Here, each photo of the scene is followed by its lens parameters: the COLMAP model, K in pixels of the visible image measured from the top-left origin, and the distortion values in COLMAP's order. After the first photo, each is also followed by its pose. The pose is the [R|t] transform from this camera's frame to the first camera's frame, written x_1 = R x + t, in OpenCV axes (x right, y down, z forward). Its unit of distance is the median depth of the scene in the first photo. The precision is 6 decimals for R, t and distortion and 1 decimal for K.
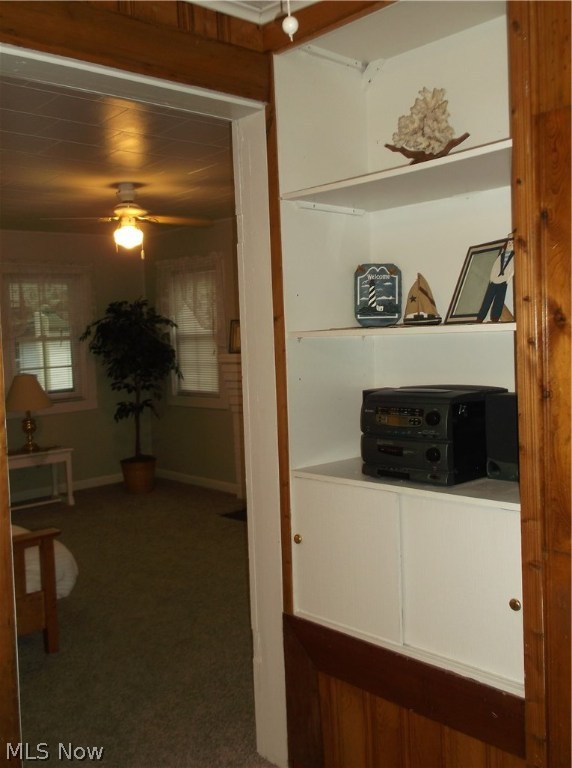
lens RADIAL K [[762.7, 0, 288.9], [0, 762.7, 390.8], [0, 0, 1]] dist [0.016470, 0.000000]
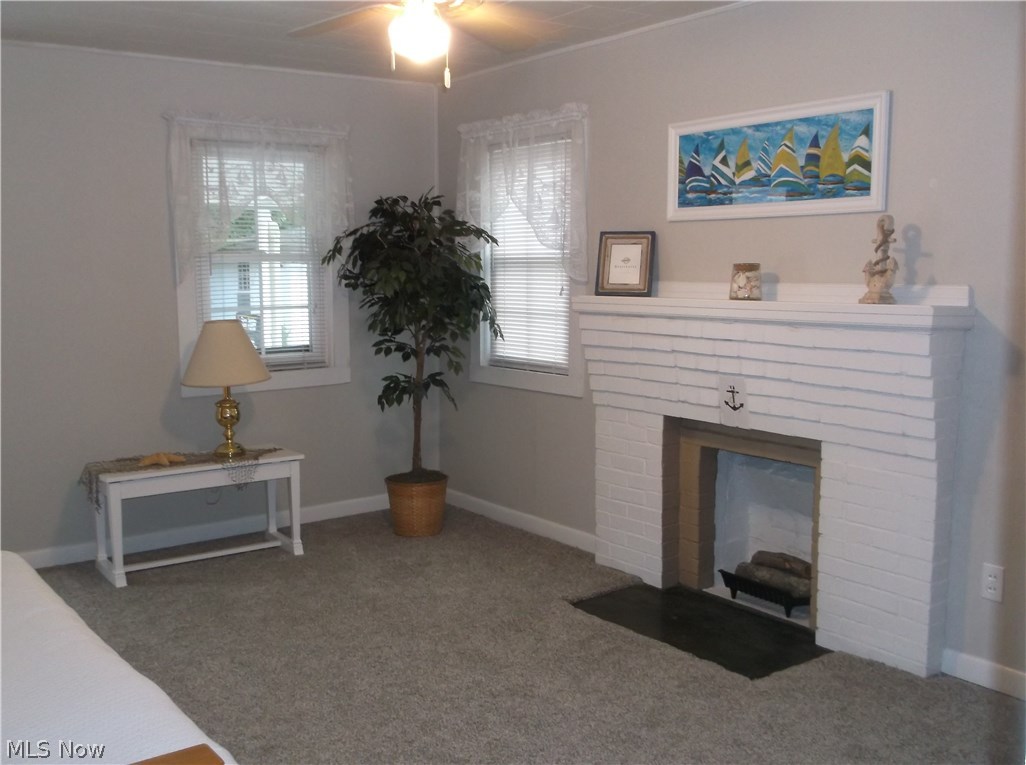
lens RADIAL K [[1018.9, 0, 509.1], [0, 1018.9, 382.9], [0, 0, 1]] dist [0.016470, 0.000000]
pose [[0.994352, 0.042269, -0.097348, -0.059643], [-0.038600, 0.998483, 0.039269, -0.012213], [0.098860, -0.035289, 0.994475, 0.262272]]
